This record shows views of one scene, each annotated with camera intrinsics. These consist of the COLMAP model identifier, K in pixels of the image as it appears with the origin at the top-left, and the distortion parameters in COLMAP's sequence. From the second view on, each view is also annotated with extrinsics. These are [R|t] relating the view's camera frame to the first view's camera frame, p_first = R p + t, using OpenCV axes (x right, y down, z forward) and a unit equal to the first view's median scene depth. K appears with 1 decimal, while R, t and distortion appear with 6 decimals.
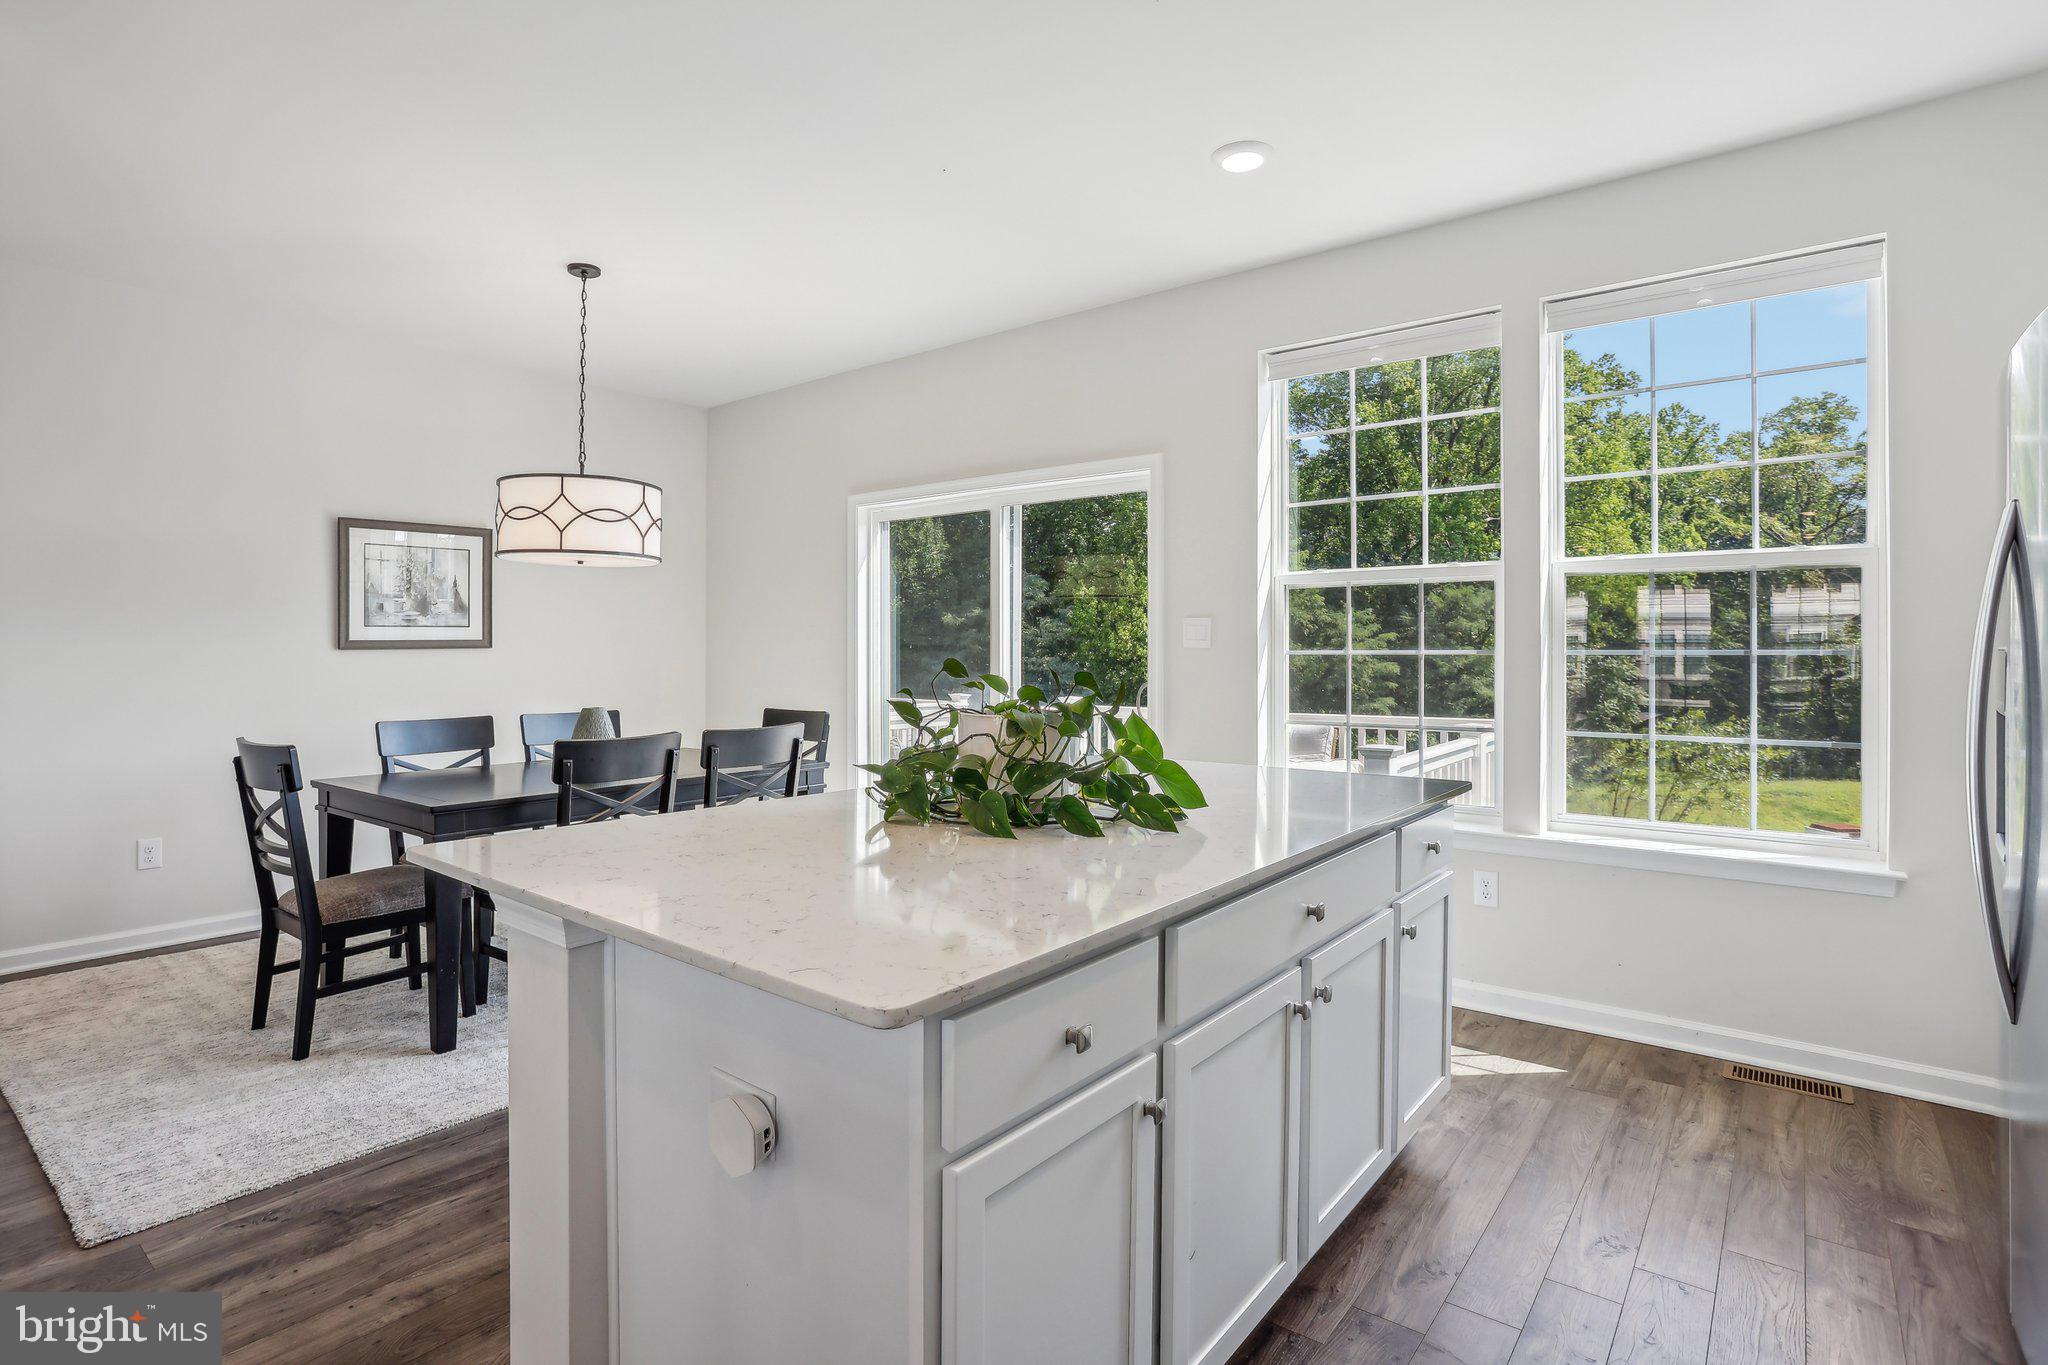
lens RADIAL K [[1028.9, 0, 986.8], [0, 1028.9, 669.6], [0, 0, 1]] dist [-0.047080, 0.013099]
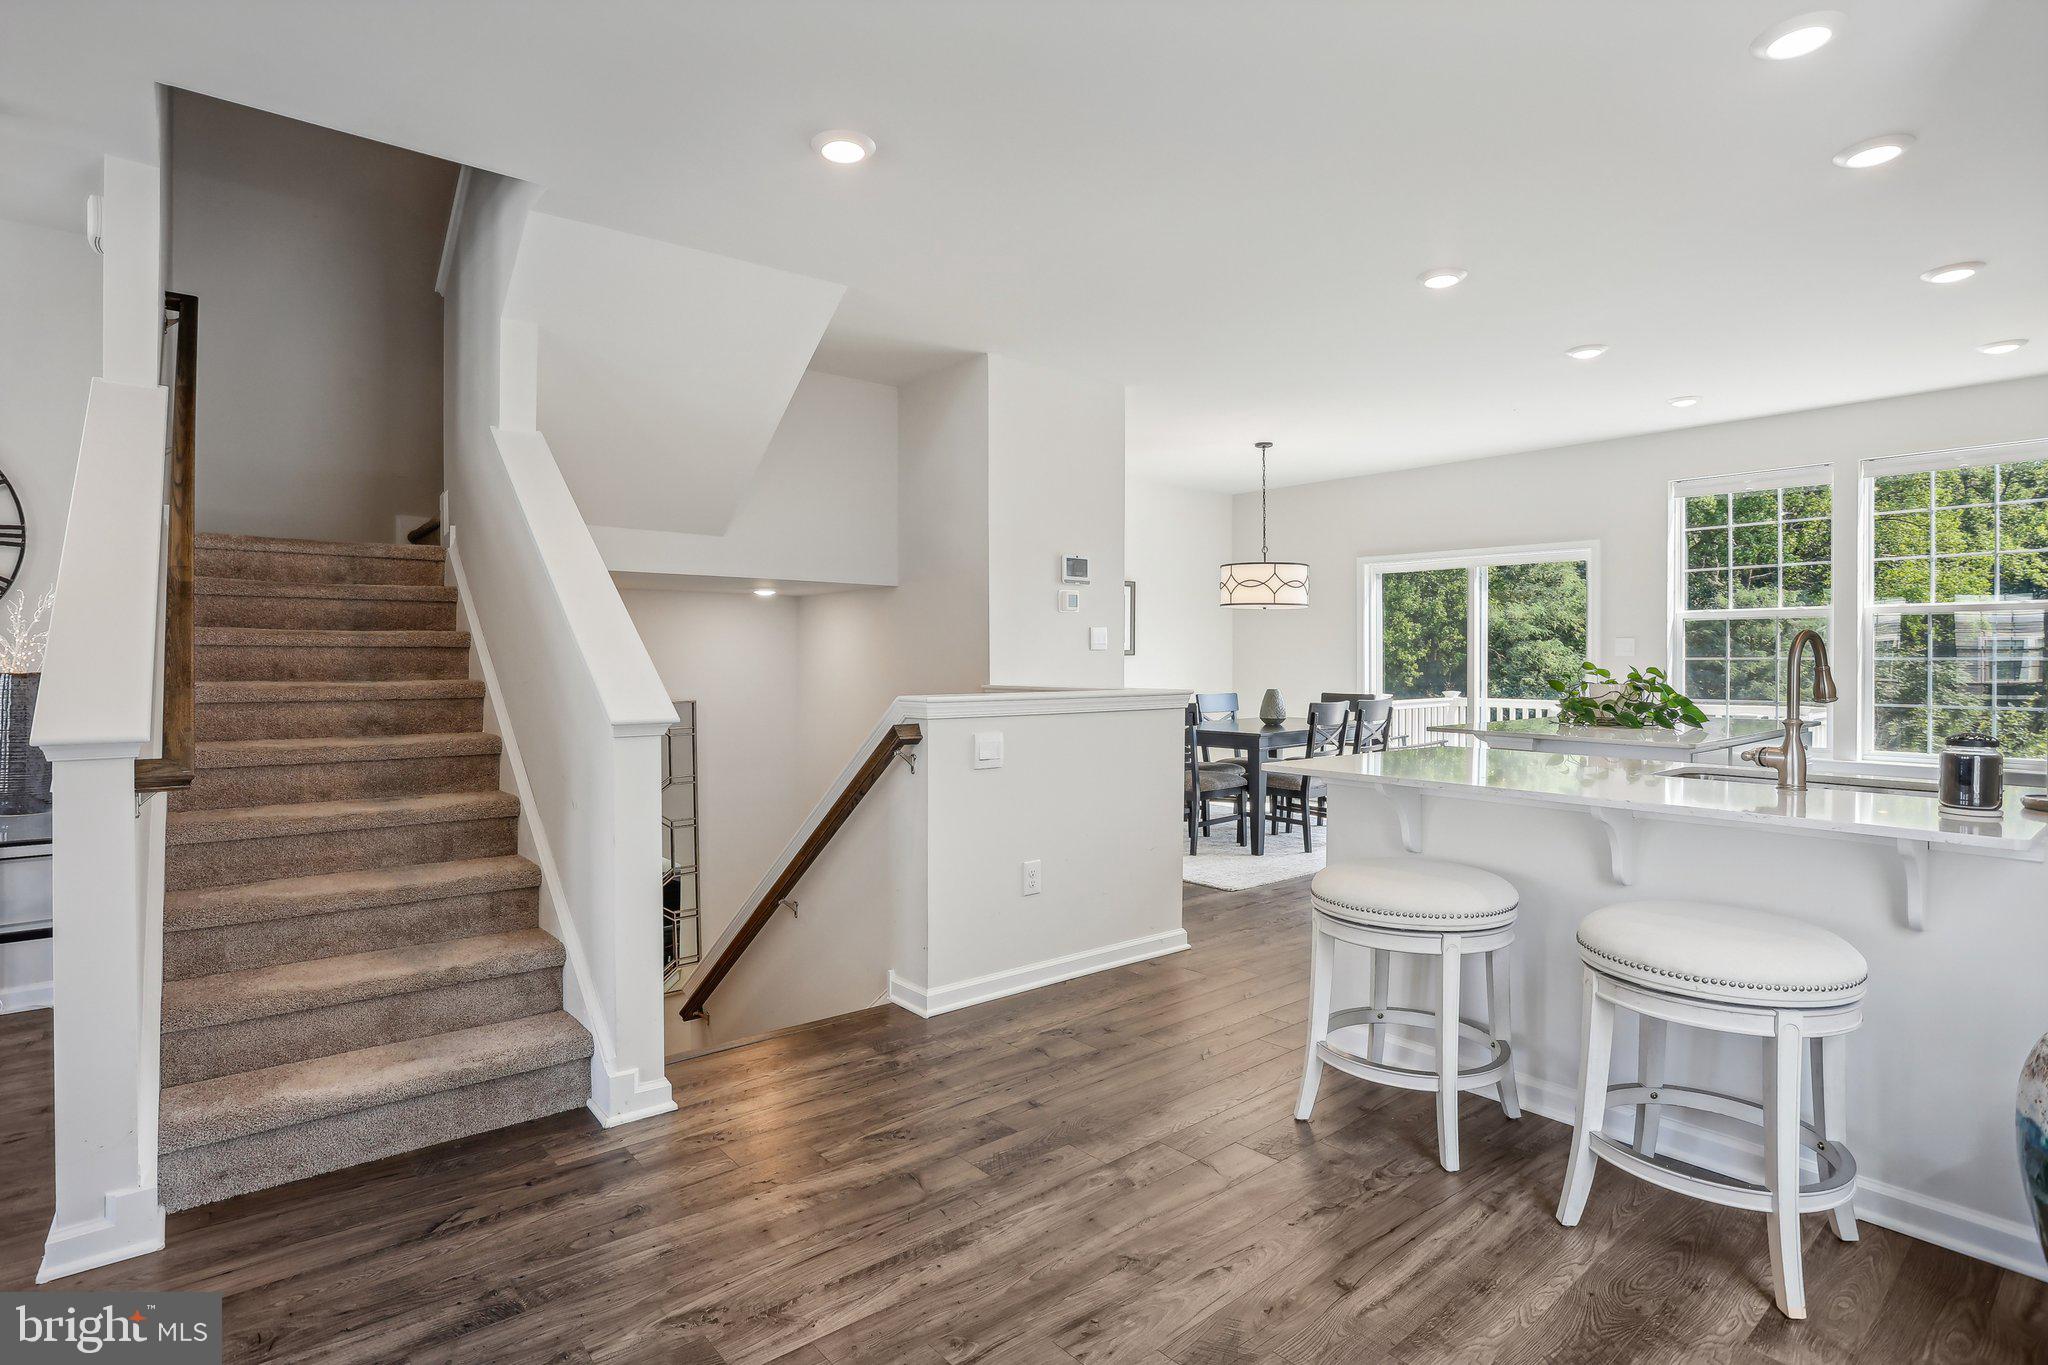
lens RADIAL K [[1066.6, 0, 1012.3], [0, 1066.6, 666.7], [0, 0, 1]] dist [-0.010420, 0.004793]
pose [[0.986150, 0.002747, -0.165831, -0.415691], [-0.003844, 0.999973, -0.006293, 0.009680], [0.165809, 0.006843, 0.986134, -0.743035]]
